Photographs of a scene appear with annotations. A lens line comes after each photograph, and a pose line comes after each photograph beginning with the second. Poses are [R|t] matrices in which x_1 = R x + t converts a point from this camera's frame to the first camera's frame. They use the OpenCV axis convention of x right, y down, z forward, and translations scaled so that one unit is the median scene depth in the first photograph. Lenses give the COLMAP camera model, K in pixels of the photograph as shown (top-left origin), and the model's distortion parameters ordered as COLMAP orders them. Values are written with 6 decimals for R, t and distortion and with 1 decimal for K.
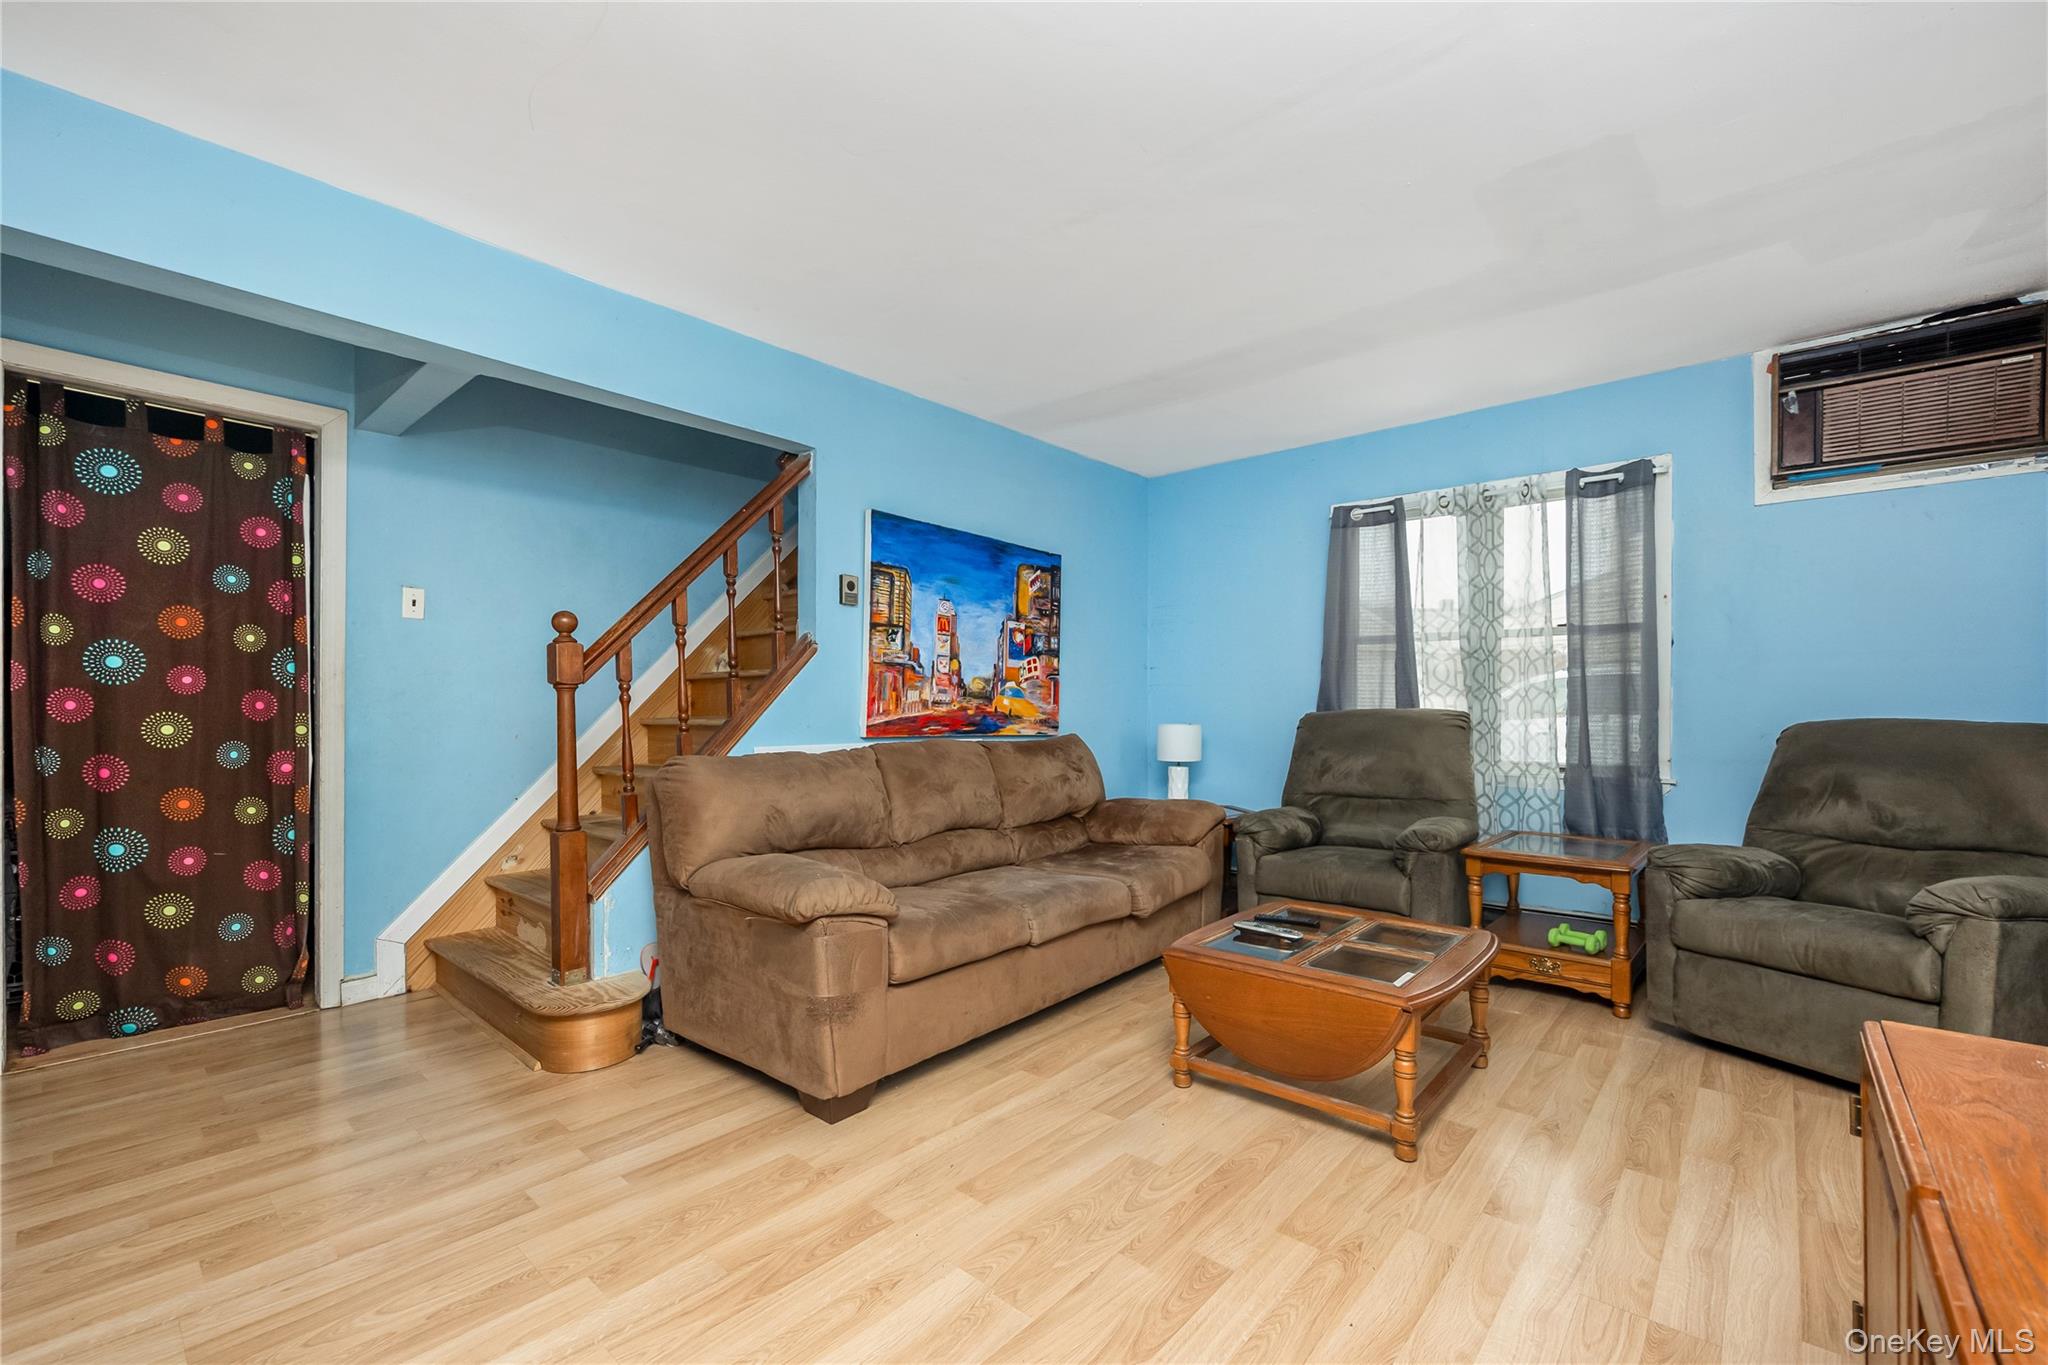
lens RADIAL K [[860.8, 0, 1026.5], [0, 860.8, 692.6], [0, 0, 1]] dist [0.000559, -0.000010]
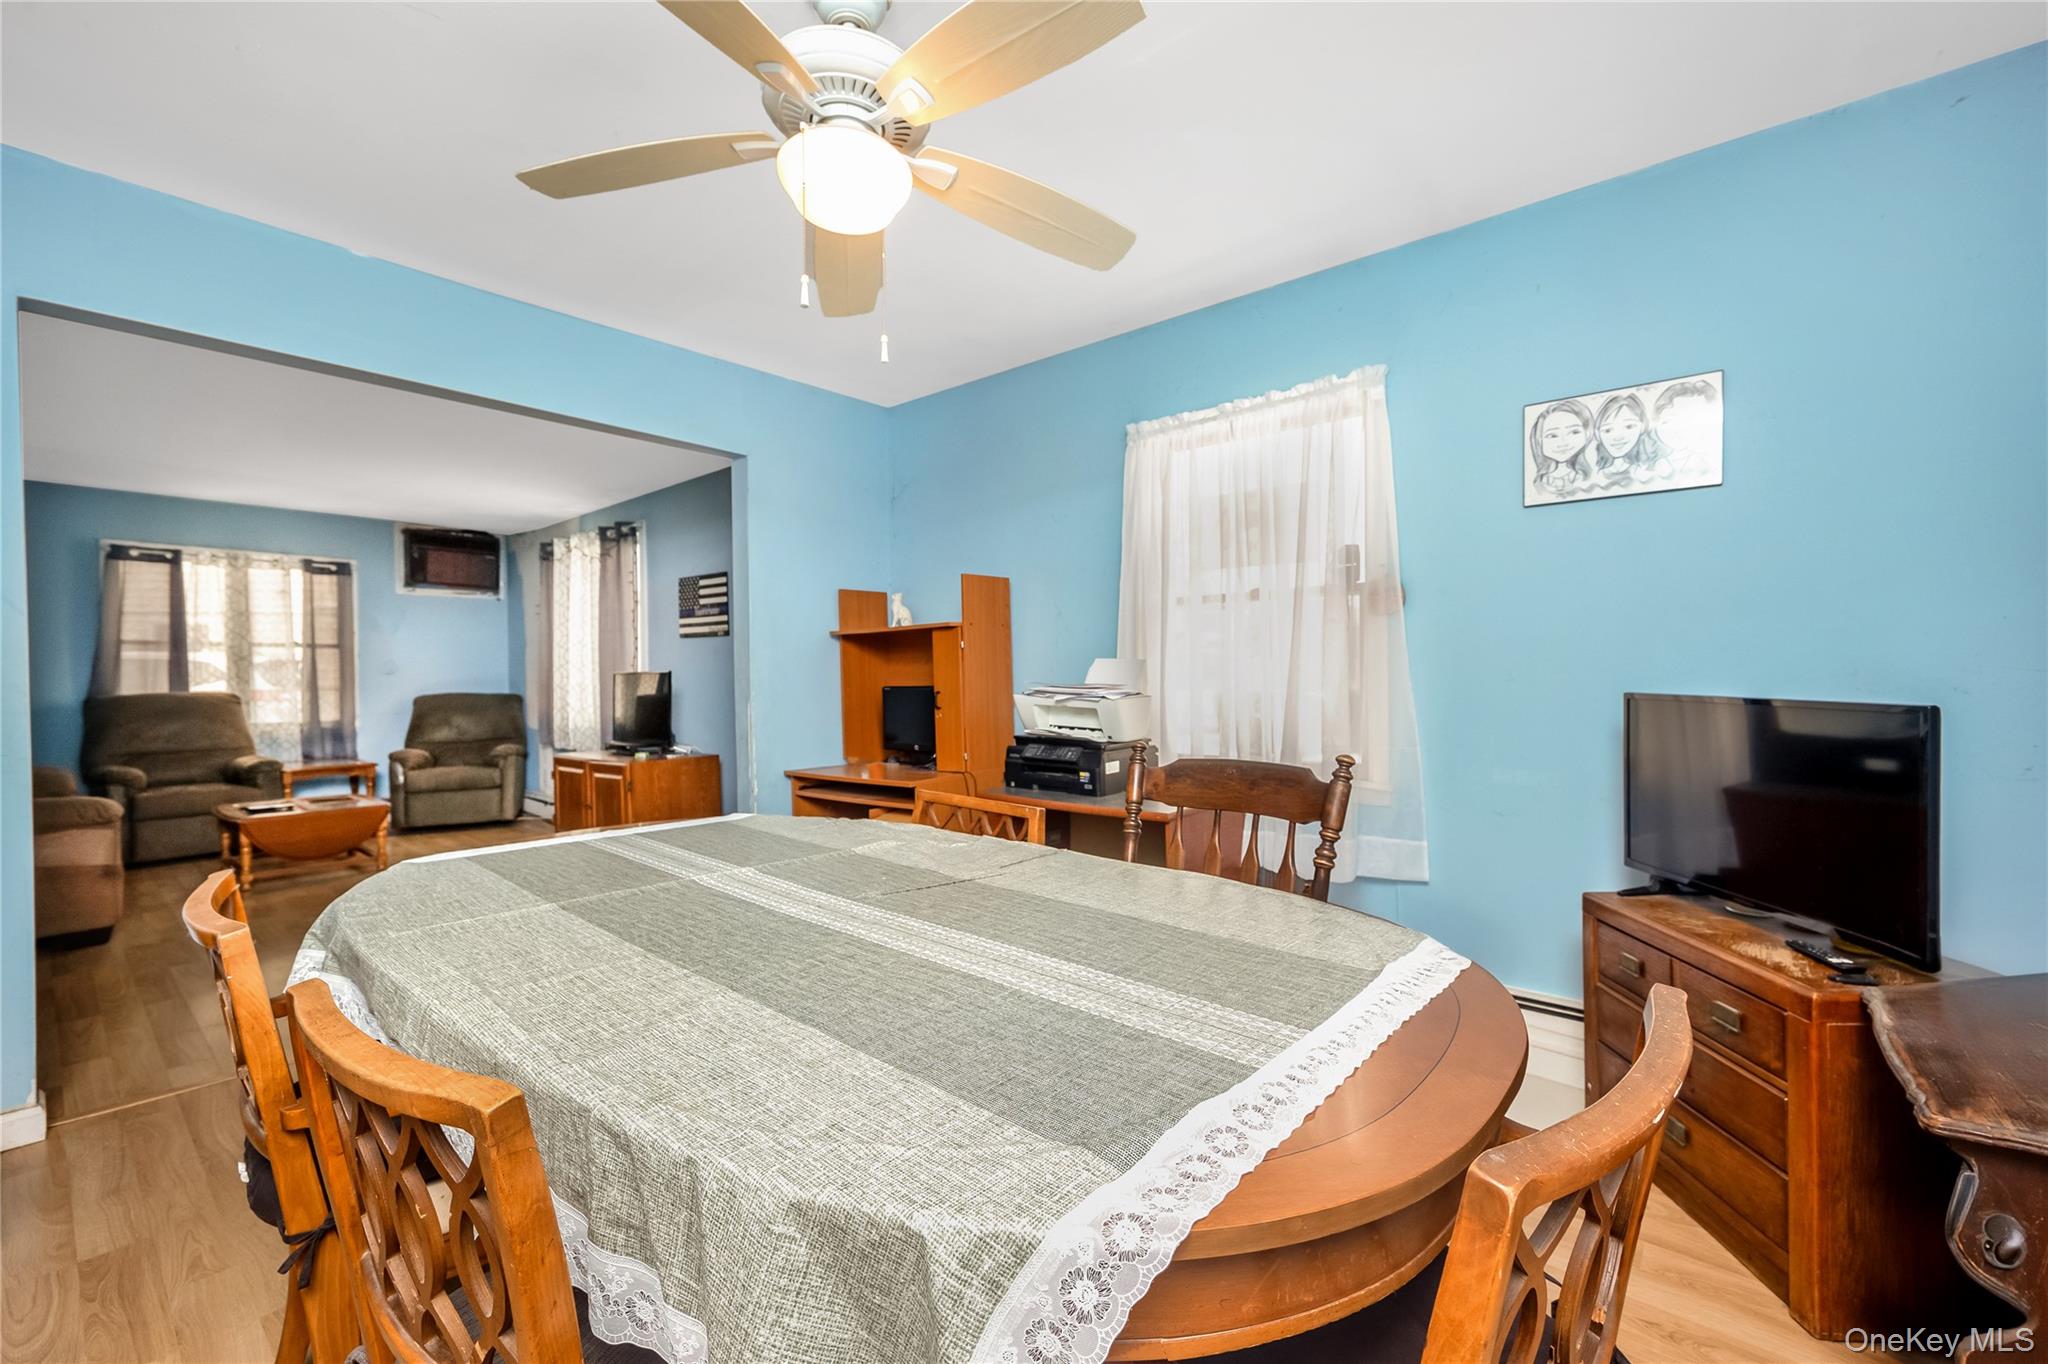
lens RADIAL K [[860.8, 0, 1026.5], [0, 860.8, 692.1], [0, 0, 1]] dist [0.000559, -0.000010]
pose [[0.002277, -0.014877, 0.999887, -1.158403], [-0.005128, 0.999876, 0.014889, -0.012072], [-0.999984, -0.005161, 0.002200, -0.500860]]
